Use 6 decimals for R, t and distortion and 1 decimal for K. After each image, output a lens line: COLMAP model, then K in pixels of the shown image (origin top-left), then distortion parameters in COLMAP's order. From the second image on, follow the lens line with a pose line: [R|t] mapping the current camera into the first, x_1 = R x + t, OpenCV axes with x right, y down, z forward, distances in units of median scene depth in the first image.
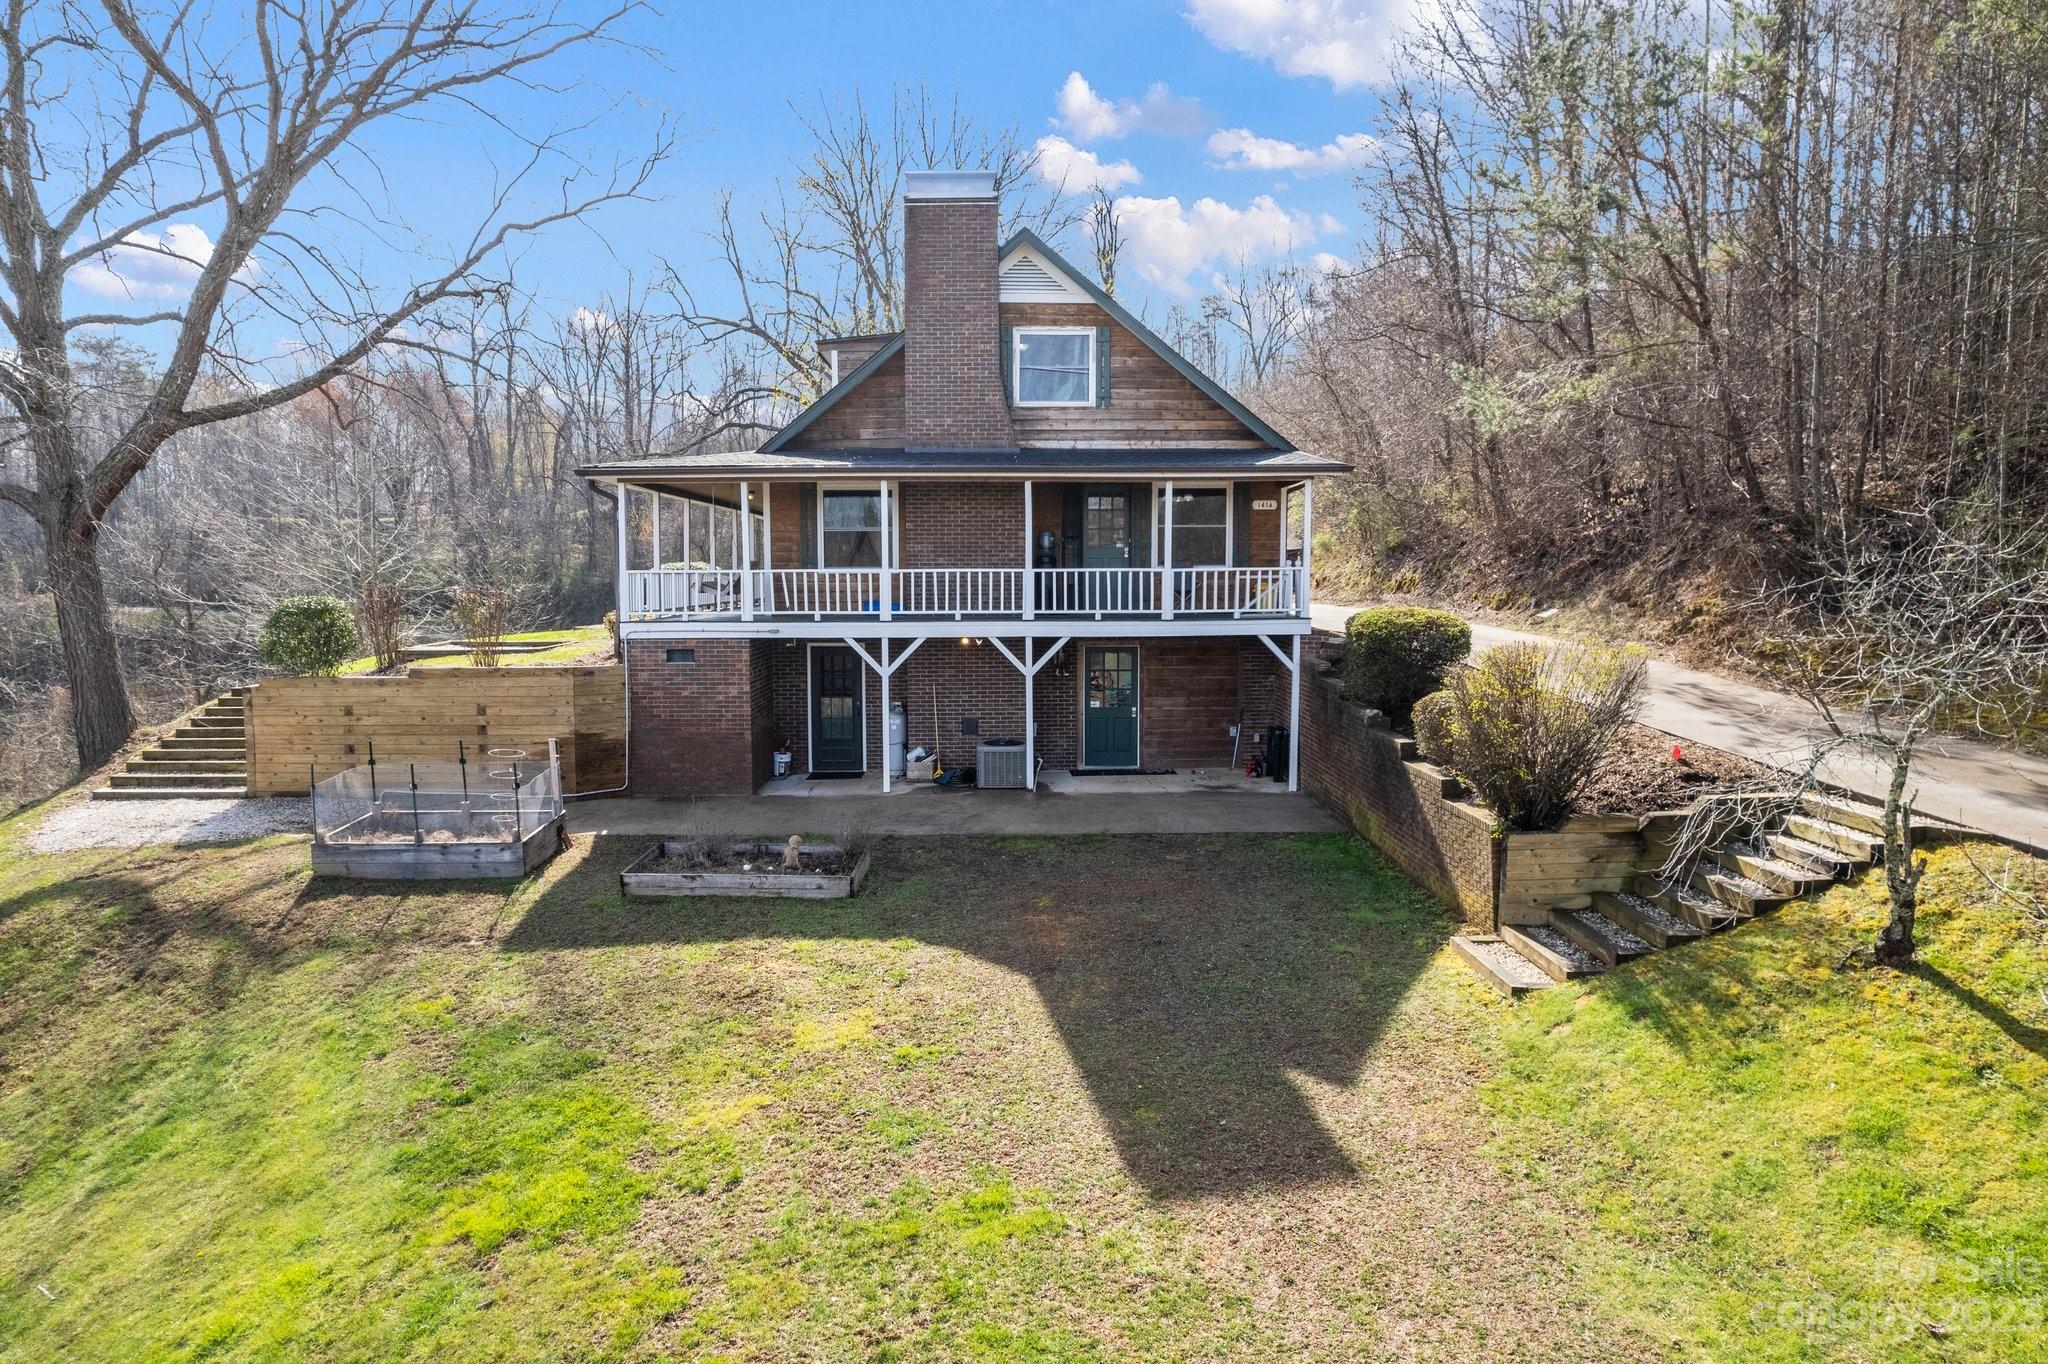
lens RADIAL K [[1314.9, 0, 1030.1], [0, 1314.9, 683.2], [0, 0, 1]] dist [-0.064571, 0.054878]
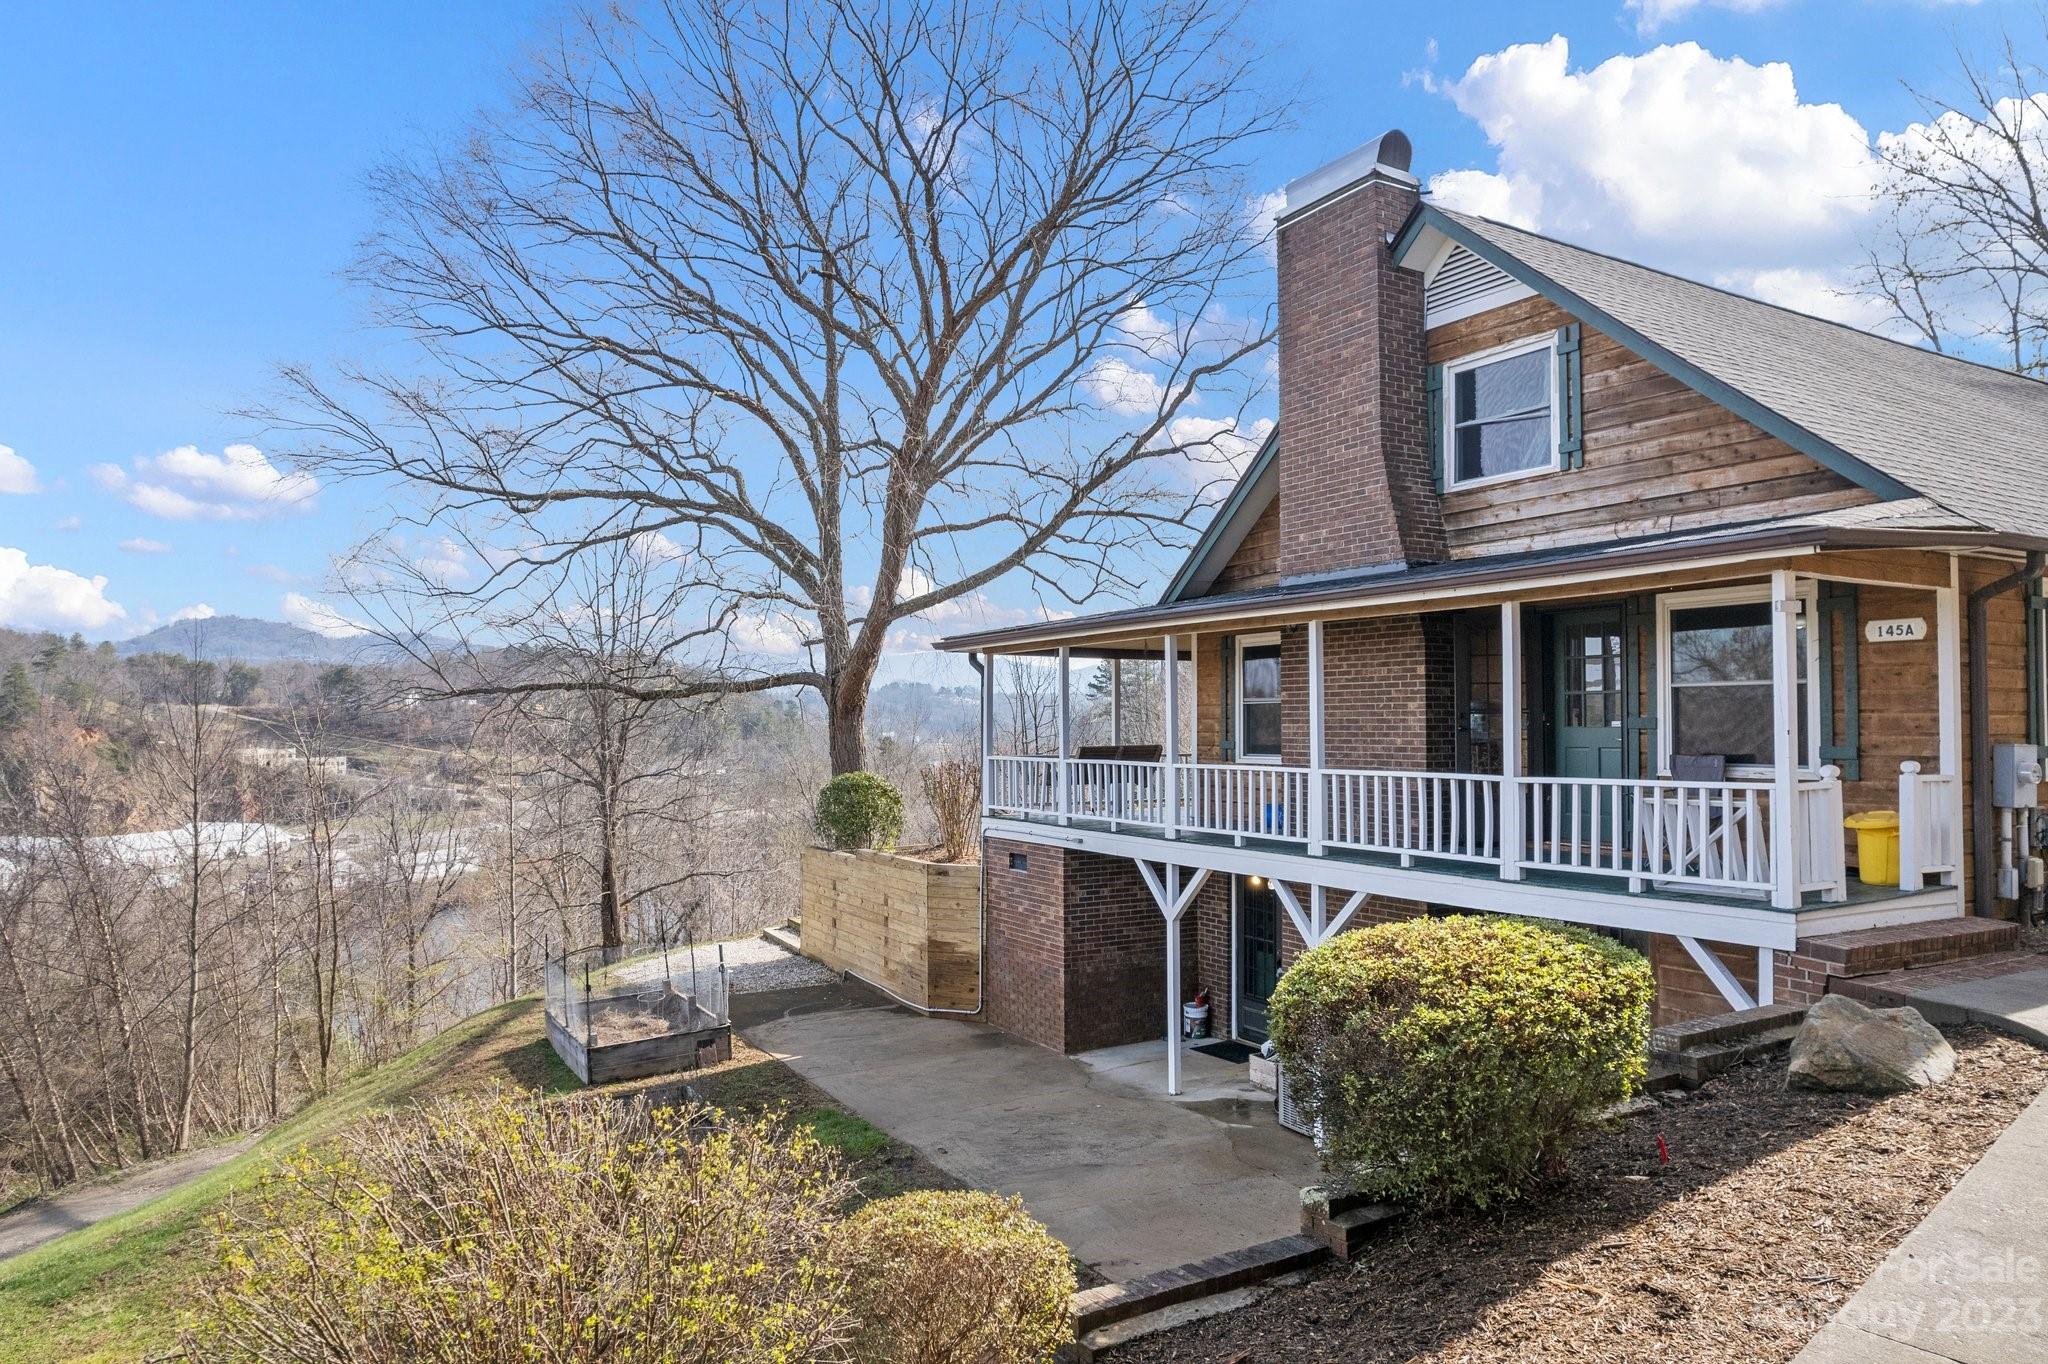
lens RADIAL K [[1314.9, 0, 1030.1], [0, 1314.9, 683.2], [0, 0, 1]] dist [-0.064571, 0.054878]
pose [[0.485603, -0.025483, -0.873808, 0.419851], [-0.069871, 0.995246, -0.067854, -0.071104], [0.871383, 0.094004, 0.481514, 0.559010]]
